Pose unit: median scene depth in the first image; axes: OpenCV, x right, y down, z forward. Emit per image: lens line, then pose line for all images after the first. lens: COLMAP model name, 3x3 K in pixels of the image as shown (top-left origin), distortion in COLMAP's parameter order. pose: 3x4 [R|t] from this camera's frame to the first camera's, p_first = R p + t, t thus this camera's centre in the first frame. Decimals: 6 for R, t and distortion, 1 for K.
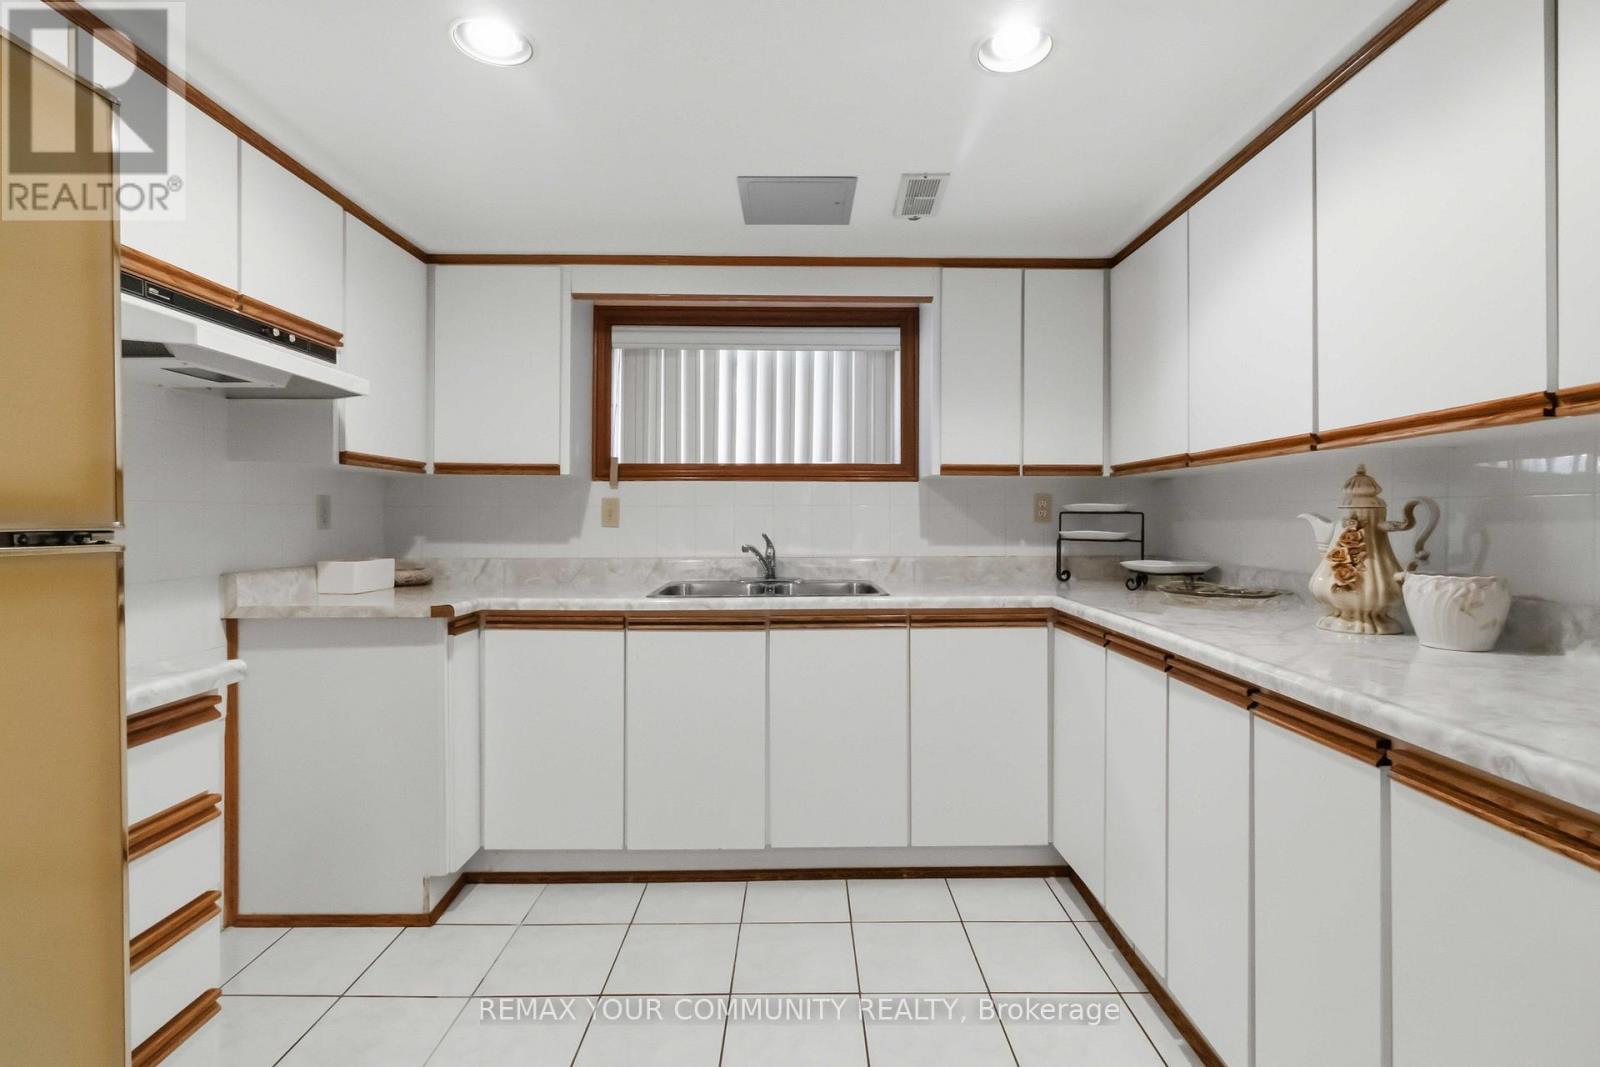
lens RADIAL K [[738.3, 0, 801.1], [0, 738.3, 524.3], [0, 0, 1]] dist [0.000877, -0.000465]
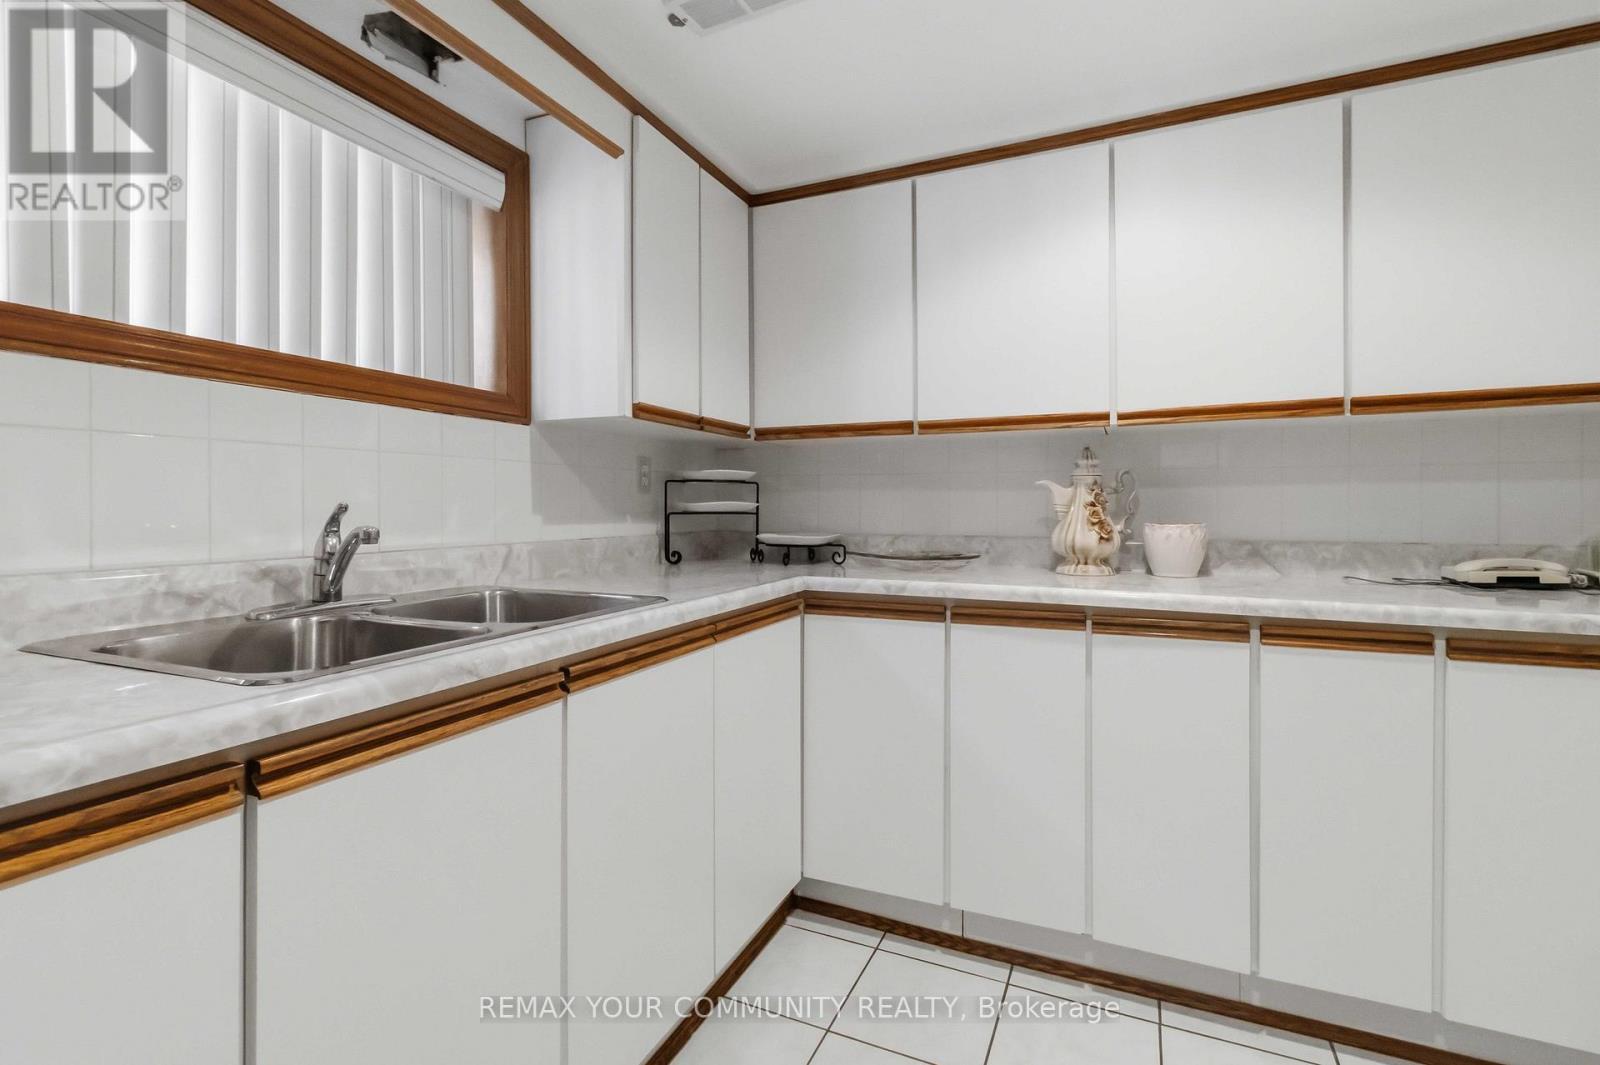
lens RADIAL K [[738.3, 0, 801.1], [0, 738.3, 523.3], [0, 0, 1]] dist [0.000877, -0.000465]
pose [[0.411953, -0.017626, 0.911035, -0.332481], [0.008053, 0.999844, 0.015703, 0.019513], [-0.911170, 0.000867, 0.412030, 0.529432]]
